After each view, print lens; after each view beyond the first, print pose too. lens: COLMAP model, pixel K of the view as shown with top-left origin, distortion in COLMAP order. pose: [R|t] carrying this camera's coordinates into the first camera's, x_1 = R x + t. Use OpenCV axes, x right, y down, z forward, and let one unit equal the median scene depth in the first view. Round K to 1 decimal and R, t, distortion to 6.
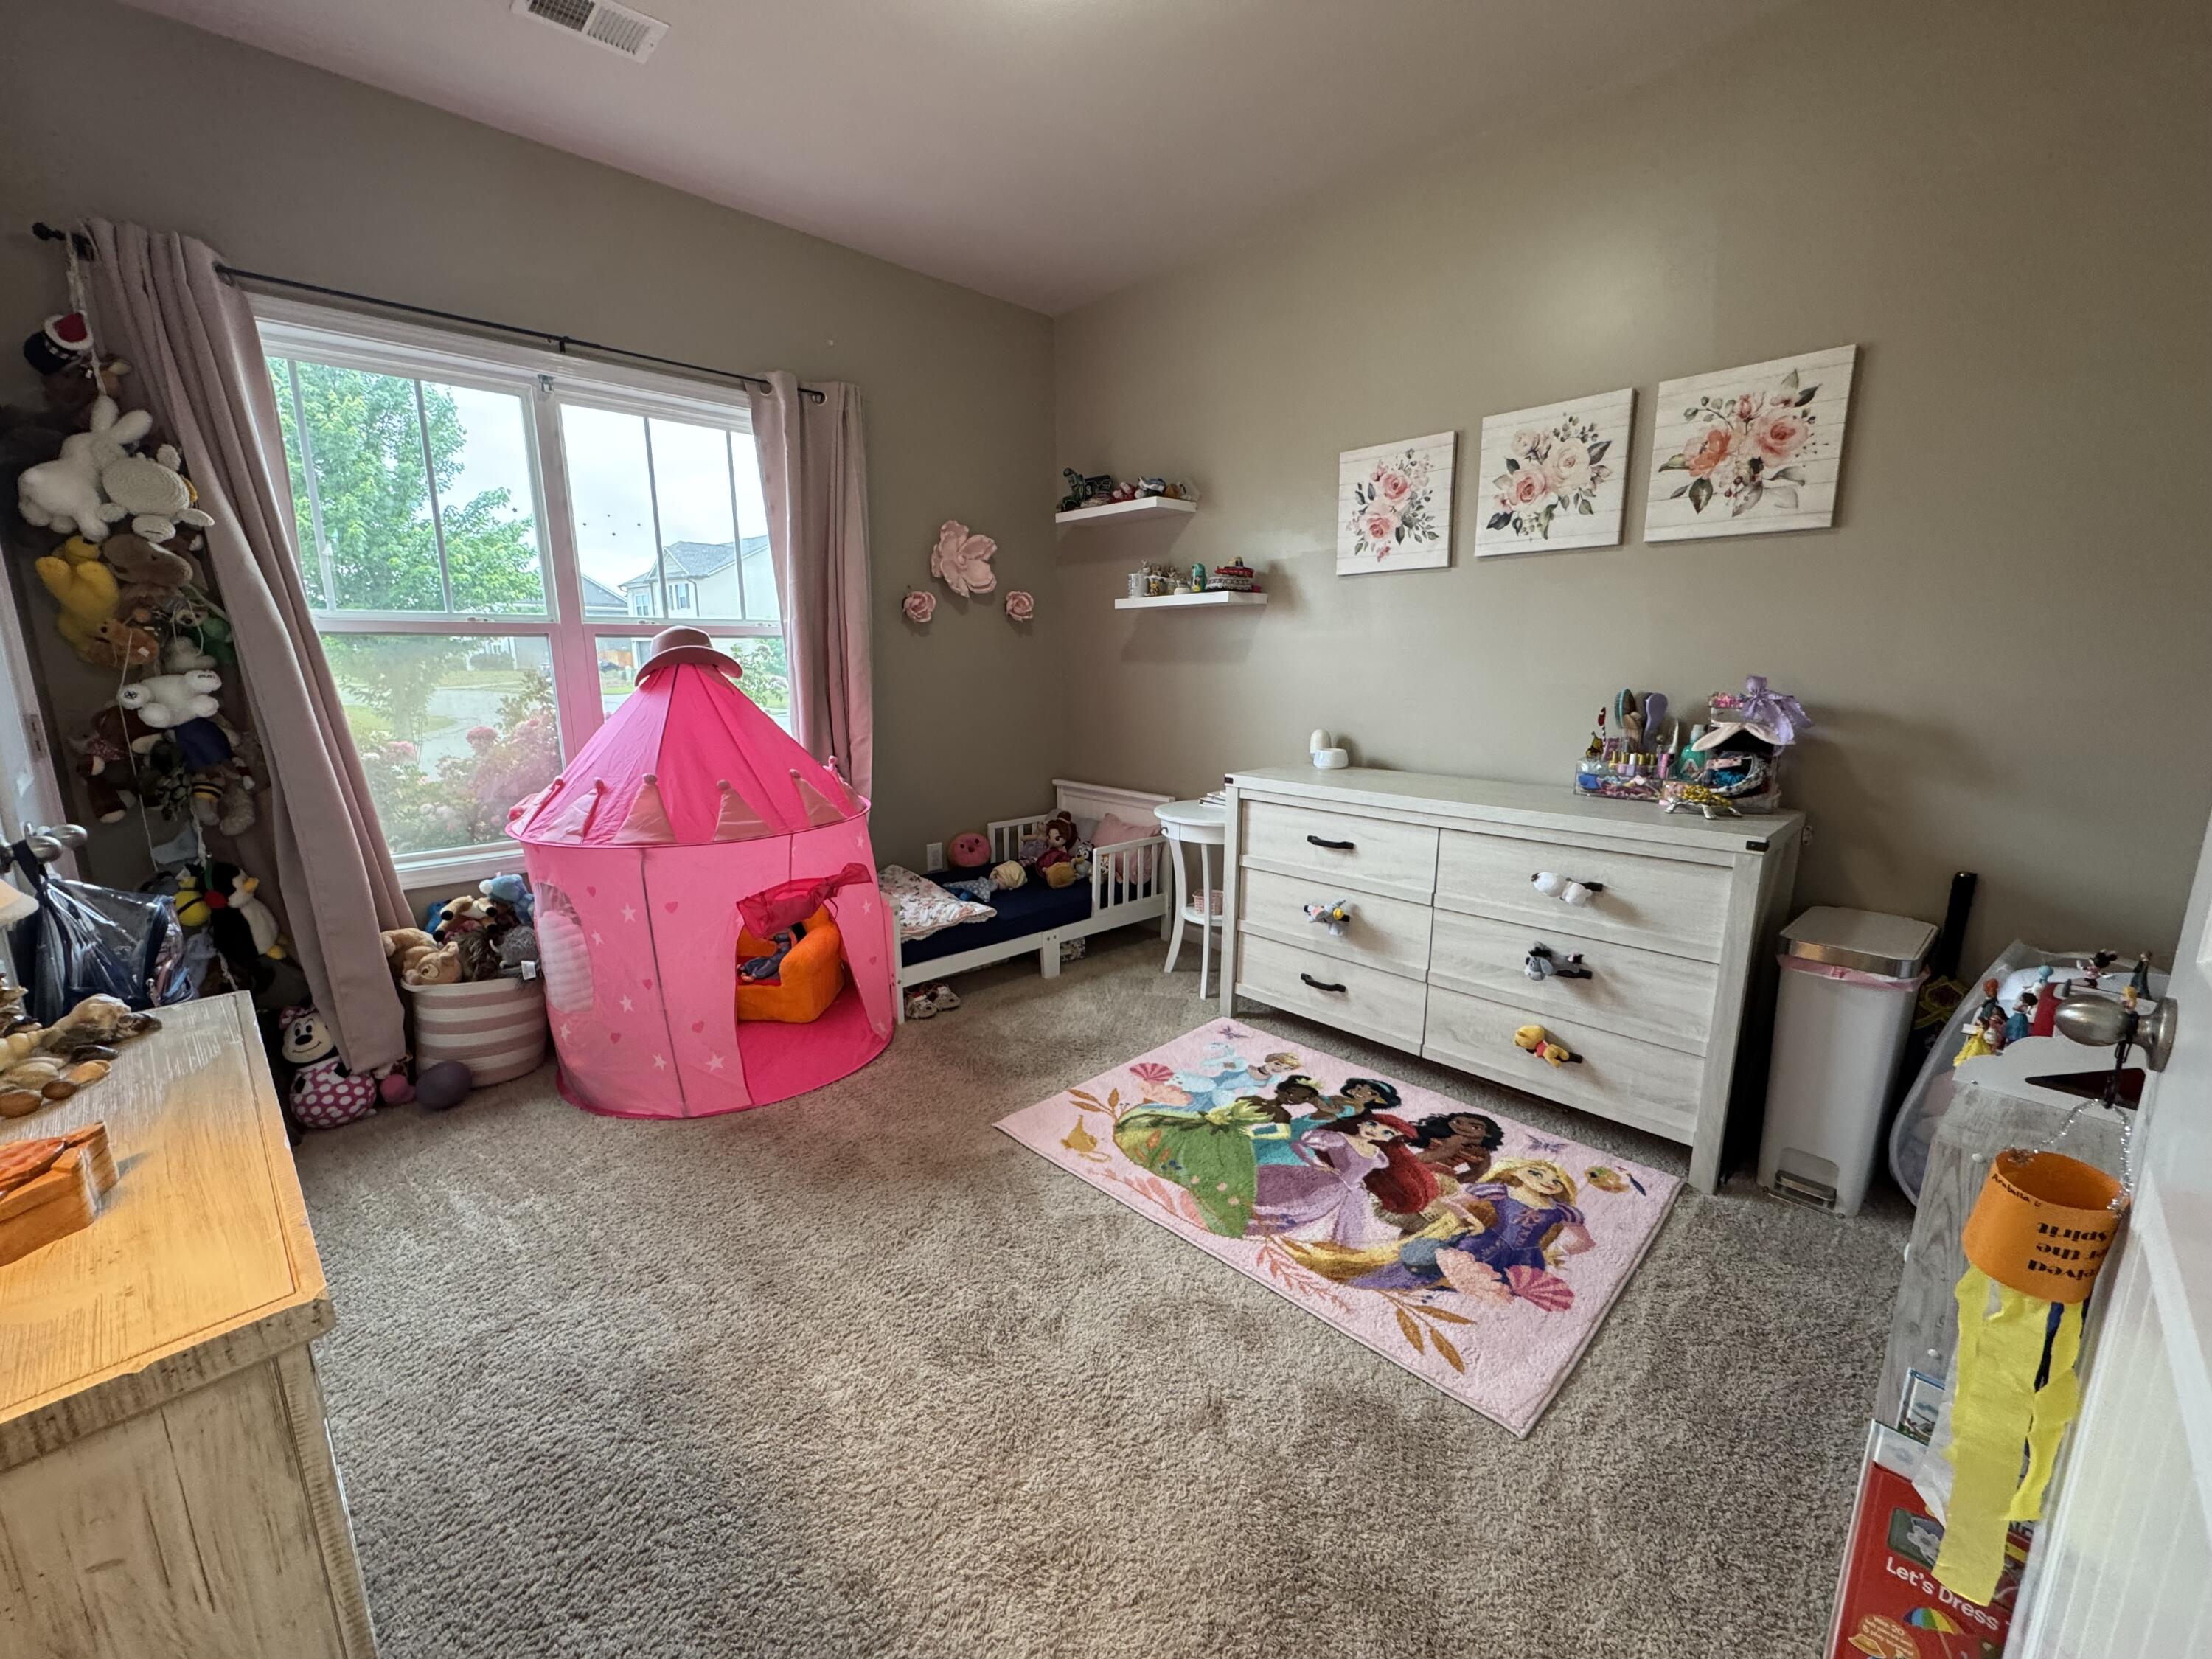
lens RADIAL K [[886.6, 0, 1100.3], [0, 886.6, 829.2], [0, 0, 1]] dist [-0.002020, 0.000529]
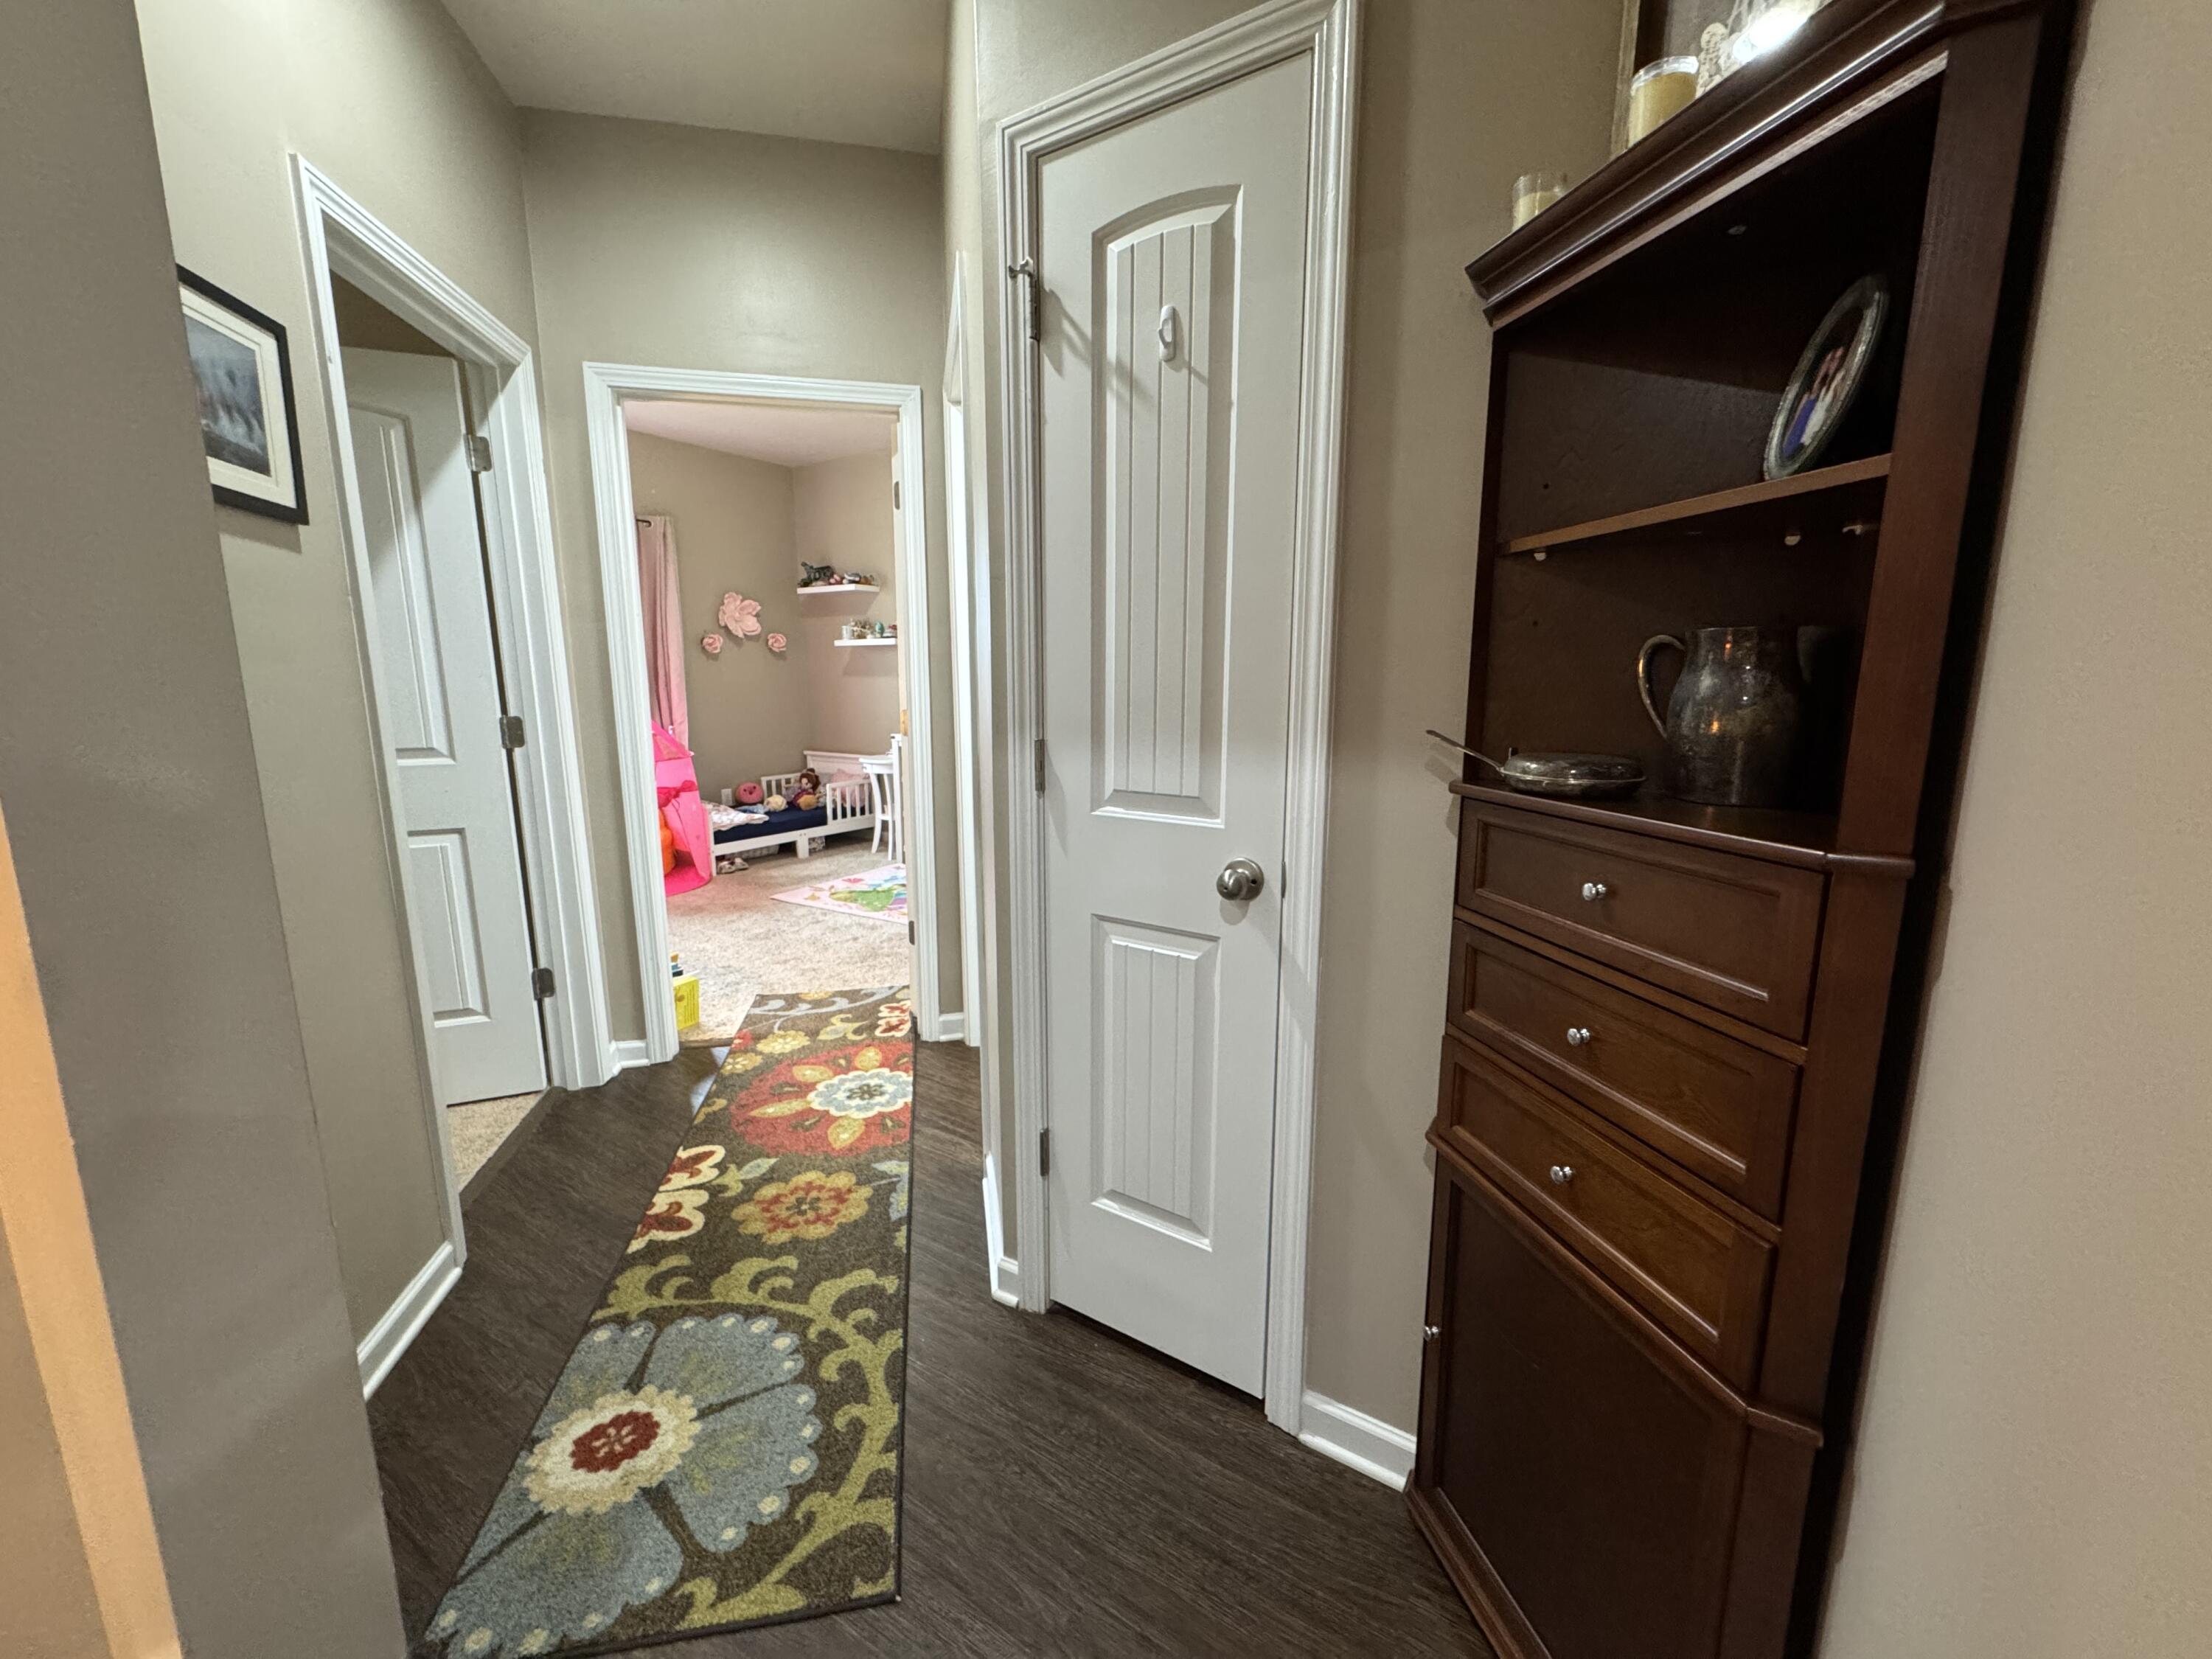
lens RADIAL K [[886.6, 0, 1100.3], [0, 886.6, 829.2], [0, 0, 1]] dist [-0.002020, 0.000529]
pose [[0.970418, -0.040004, 0.238092, 0.094111], [0.045325, 0.998829, -0.016915, 0.161045], [-0.237137, 0.027206, 0.971095, -0.793917]]
